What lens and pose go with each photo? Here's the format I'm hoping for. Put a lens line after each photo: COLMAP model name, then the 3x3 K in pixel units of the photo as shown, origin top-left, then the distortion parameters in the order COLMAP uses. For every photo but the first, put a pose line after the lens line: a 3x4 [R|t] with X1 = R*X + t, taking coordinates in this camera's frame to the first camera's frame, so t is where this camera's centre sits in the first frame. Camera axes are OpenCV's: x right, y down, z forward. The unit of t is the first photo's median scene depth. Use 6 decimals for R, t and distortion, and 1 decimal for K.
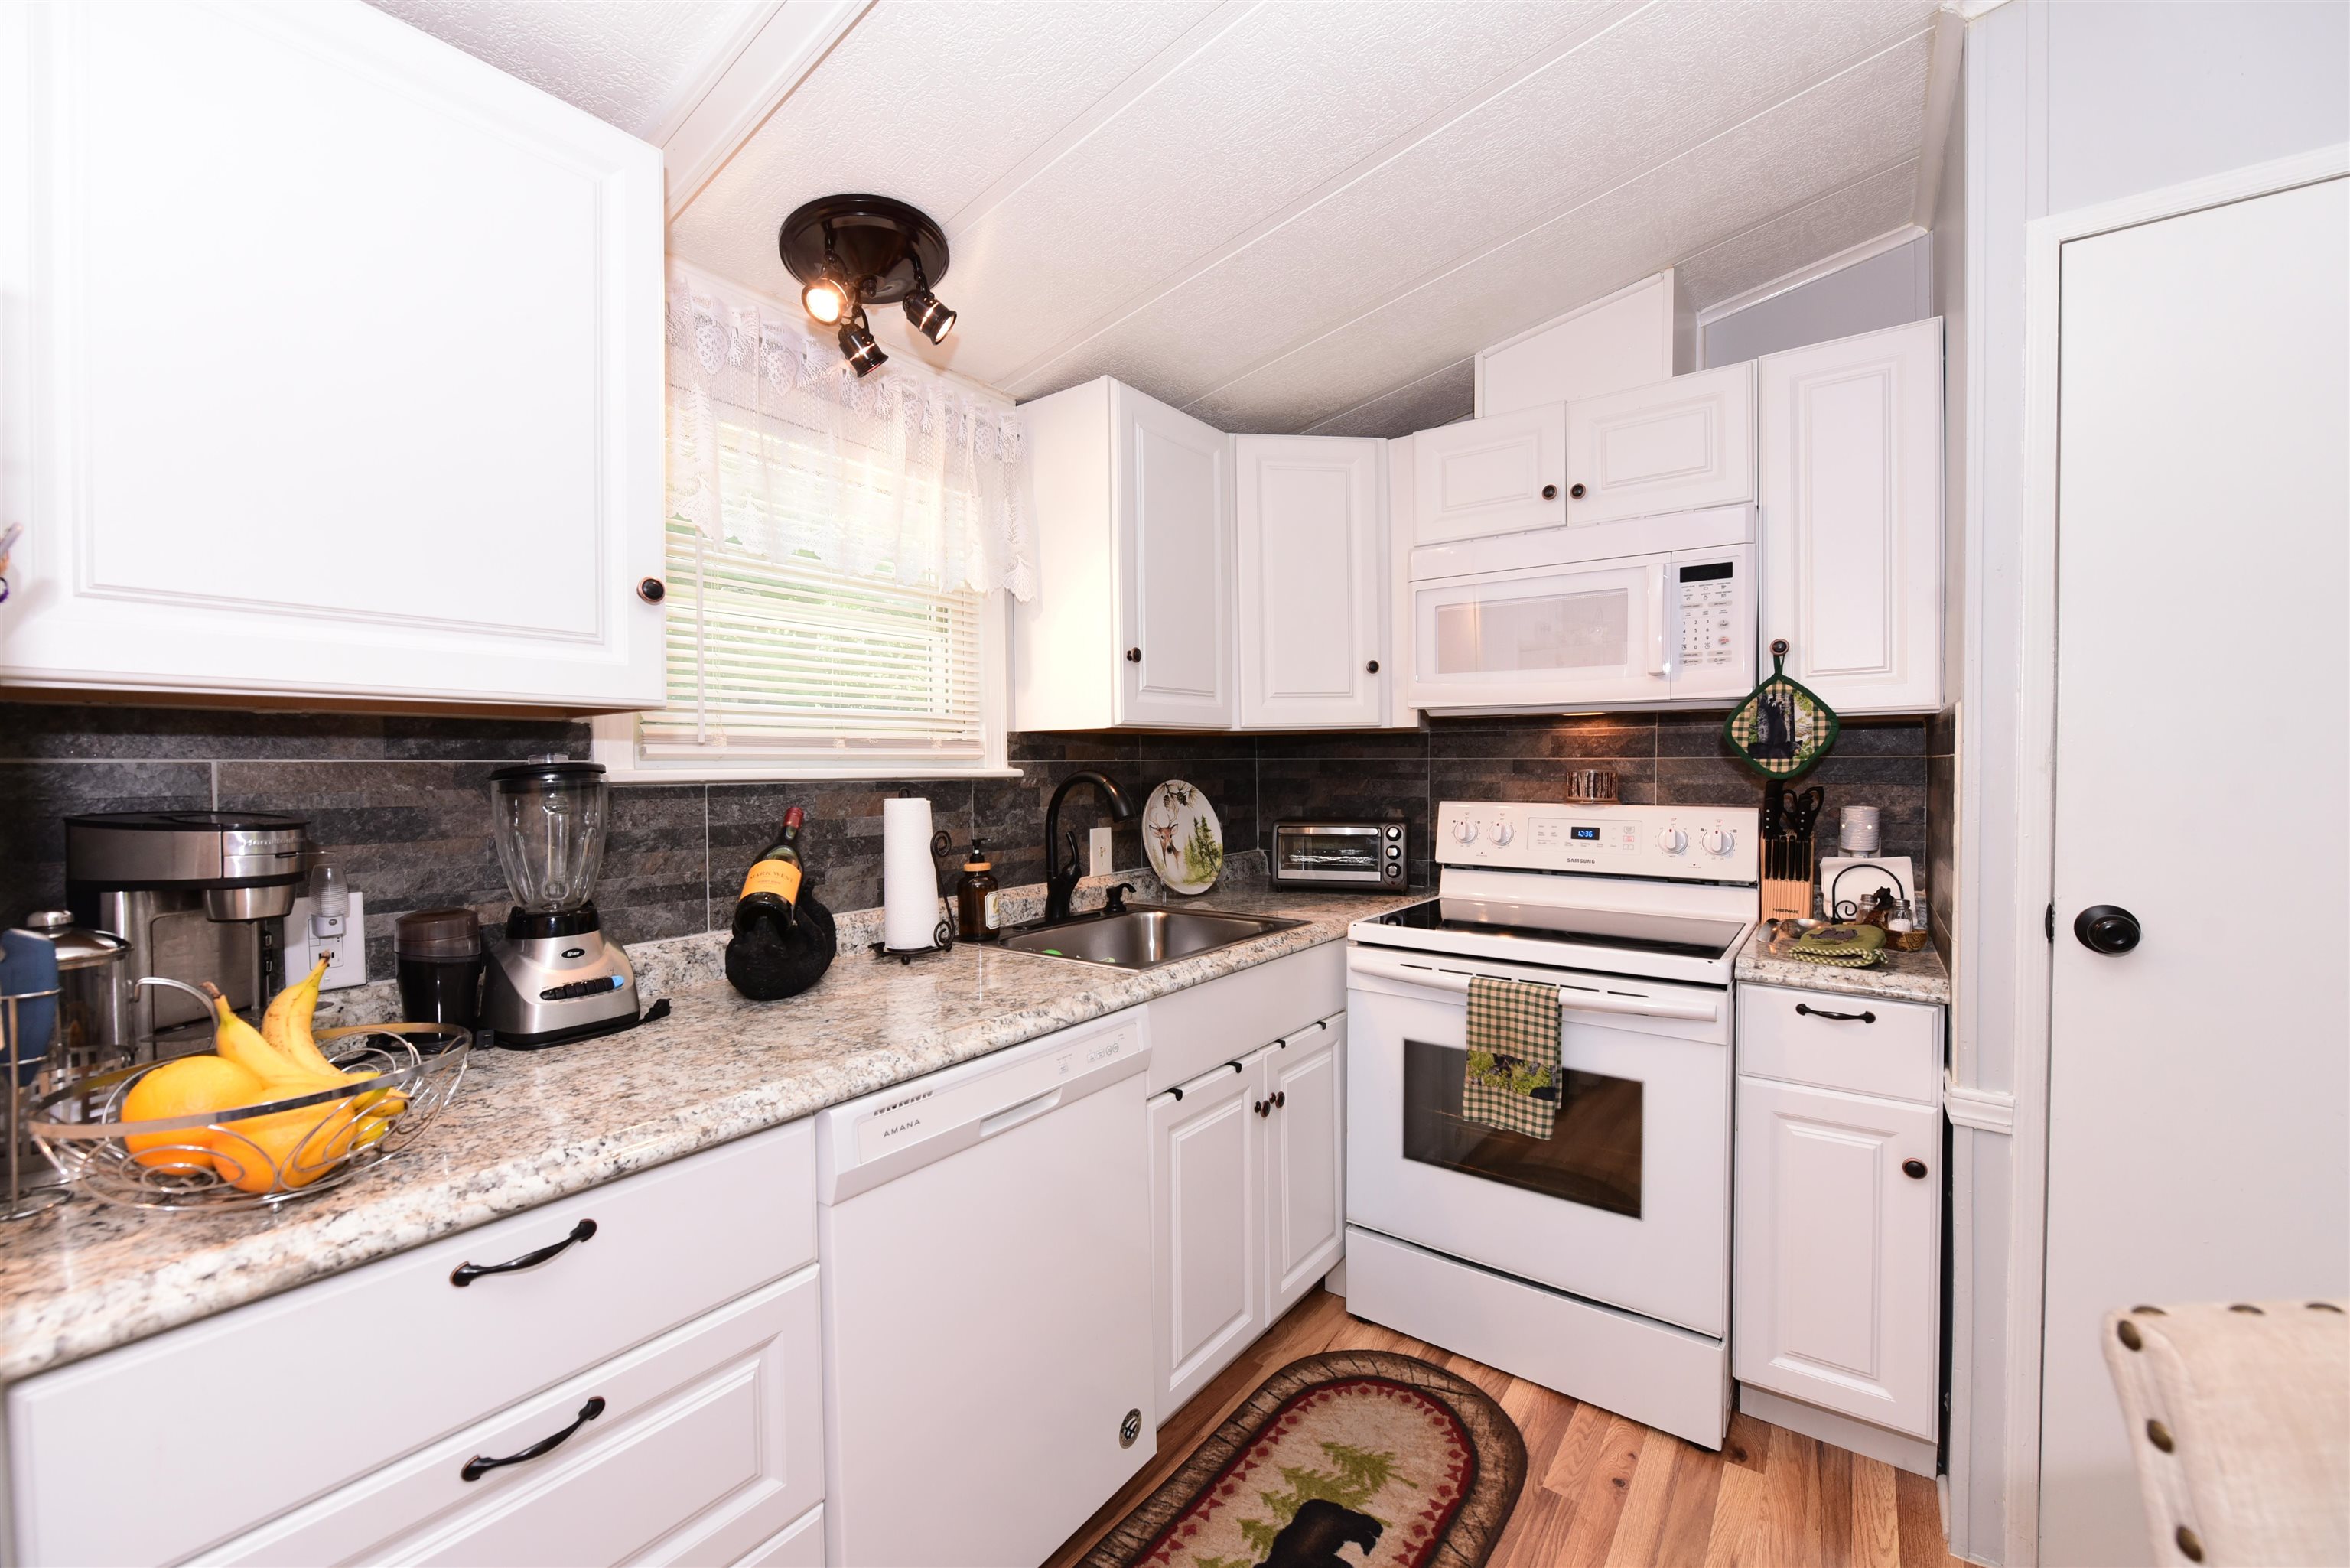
lens RADIAL K [[929.3, 0, 1184.5], [0, 929.3, 782.7], [0, 0, 1]] dist [-0.007837, -0.001087]
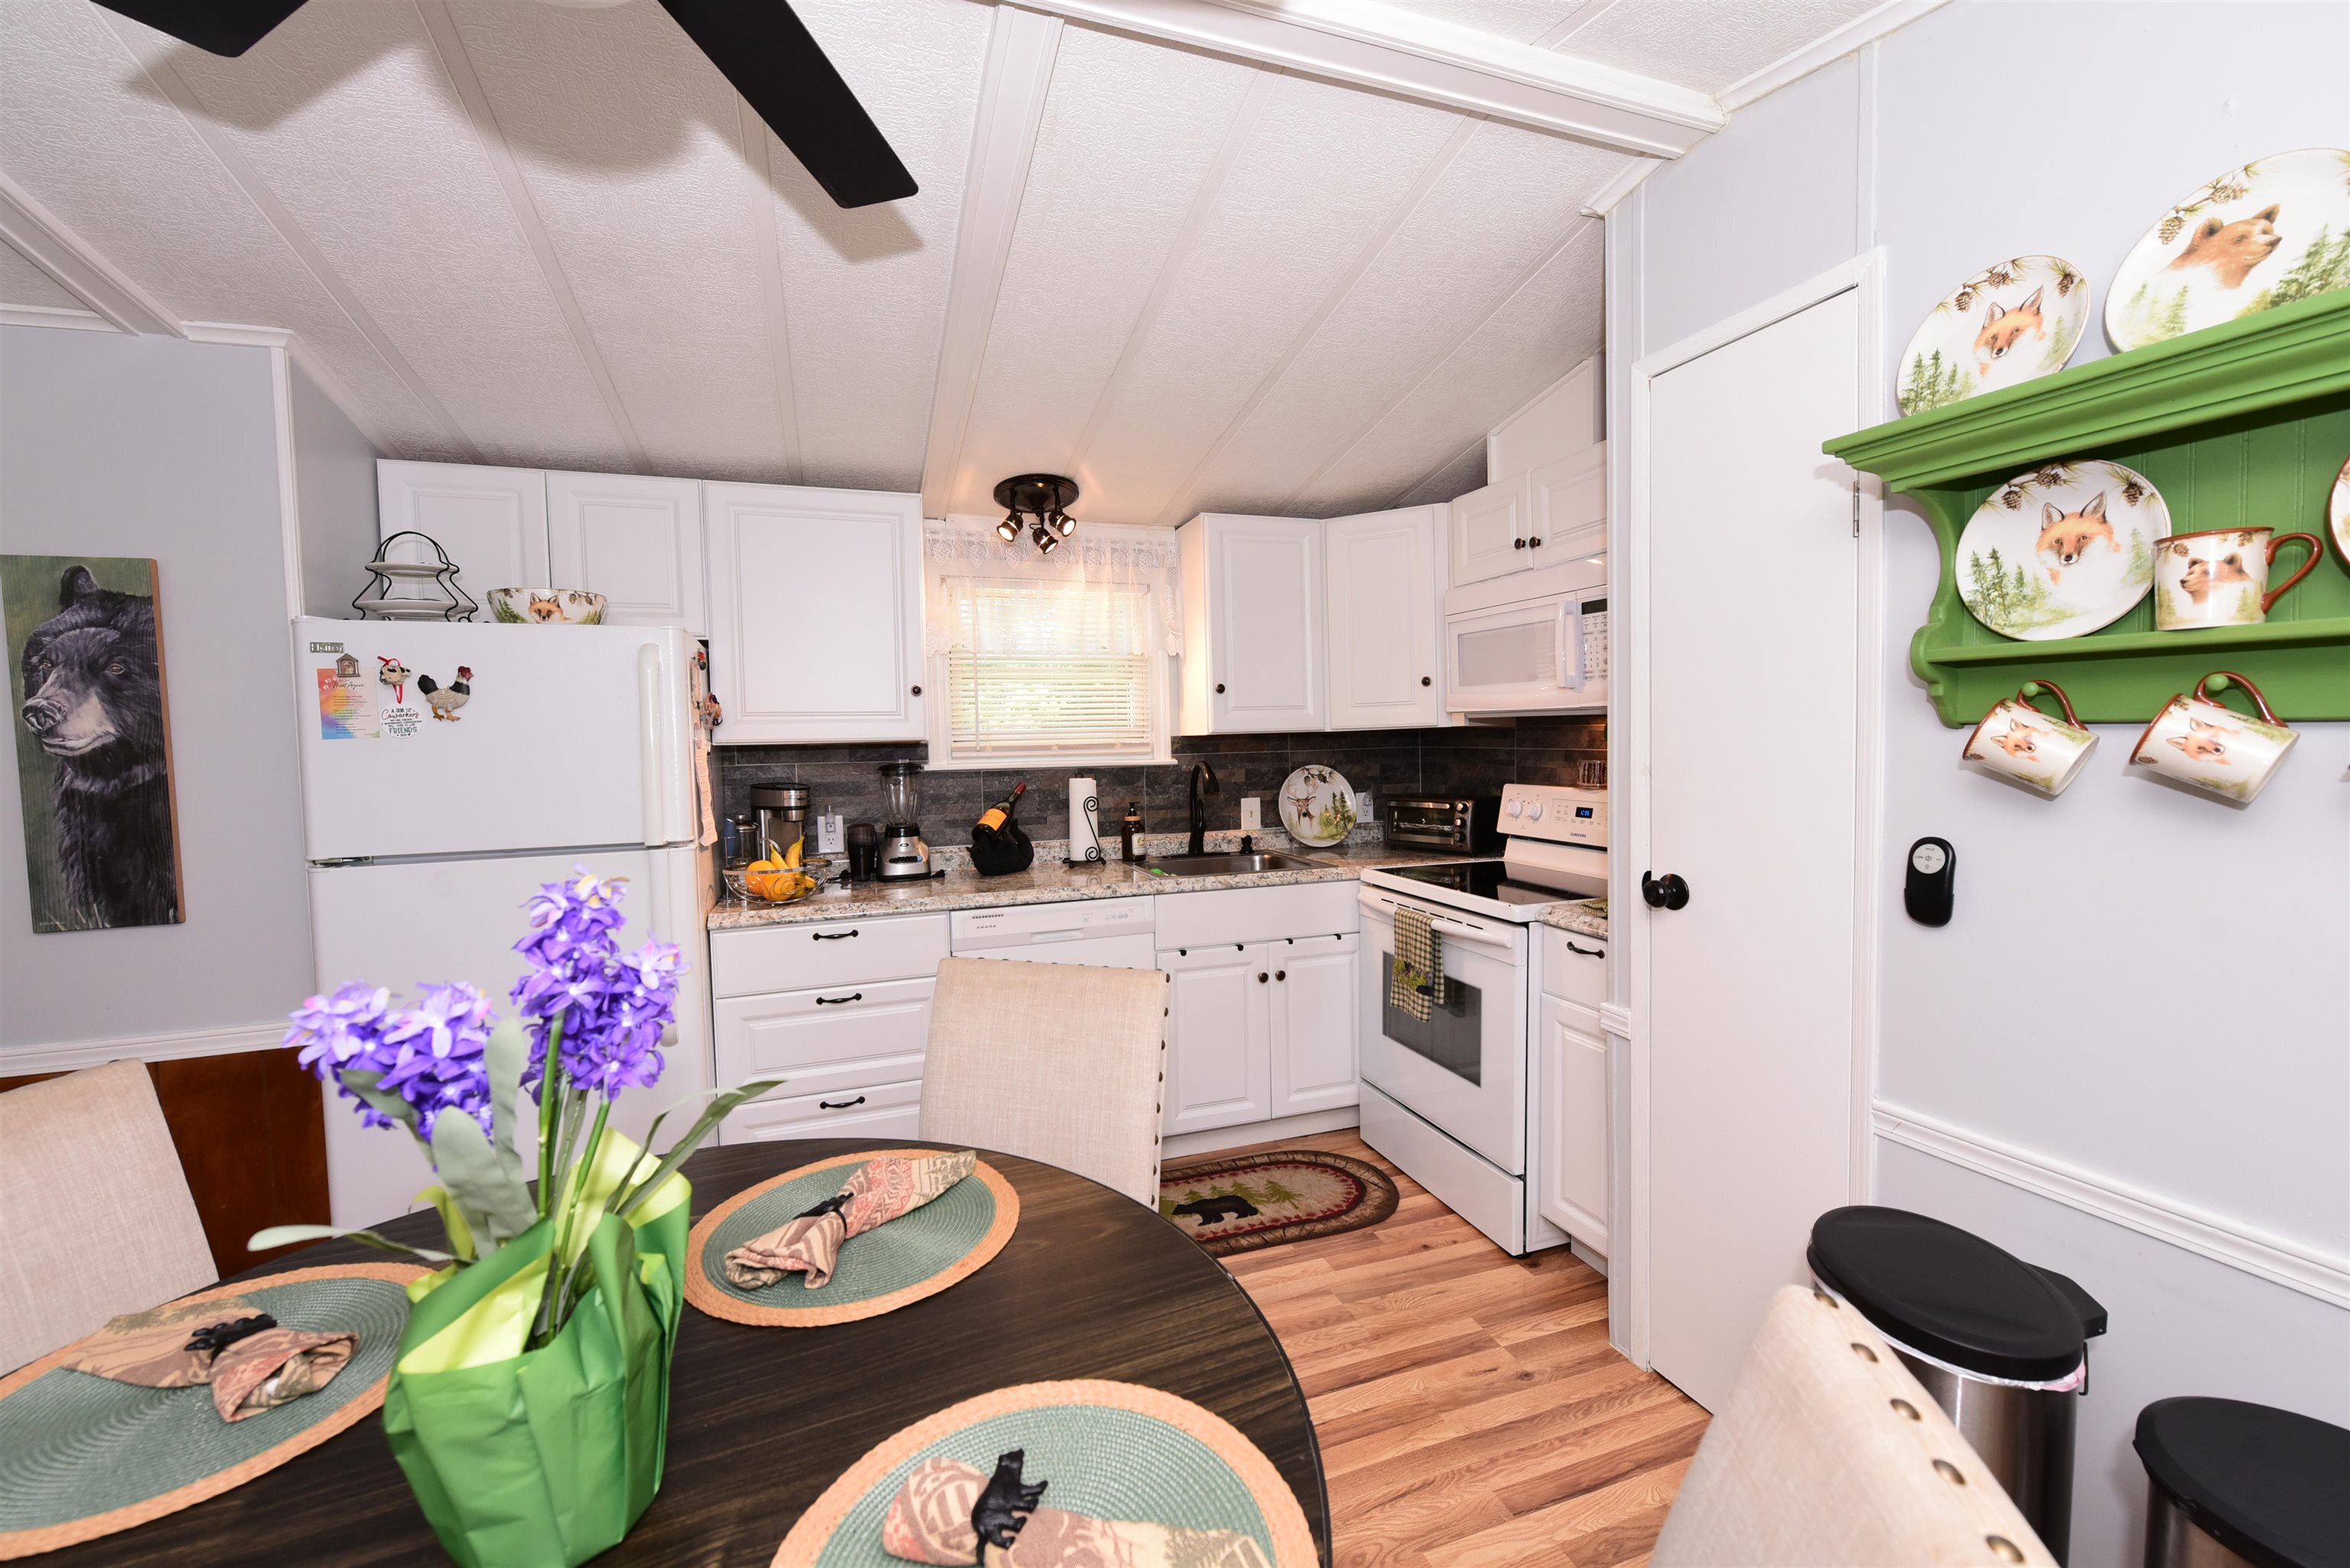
lens RADIAL K [[929.3, 0, 1186.0], [0, 929.3, 782.8], [0, 0, 1]] dist [-0.007837, -0.001087]
pose [[0.831975, 0.016896, -0.554556, 0.829536], [0.003108, 0.999379, 0.035111, -0.035626], [0.554804, -0.030935, 0.831406, -0.370841]]
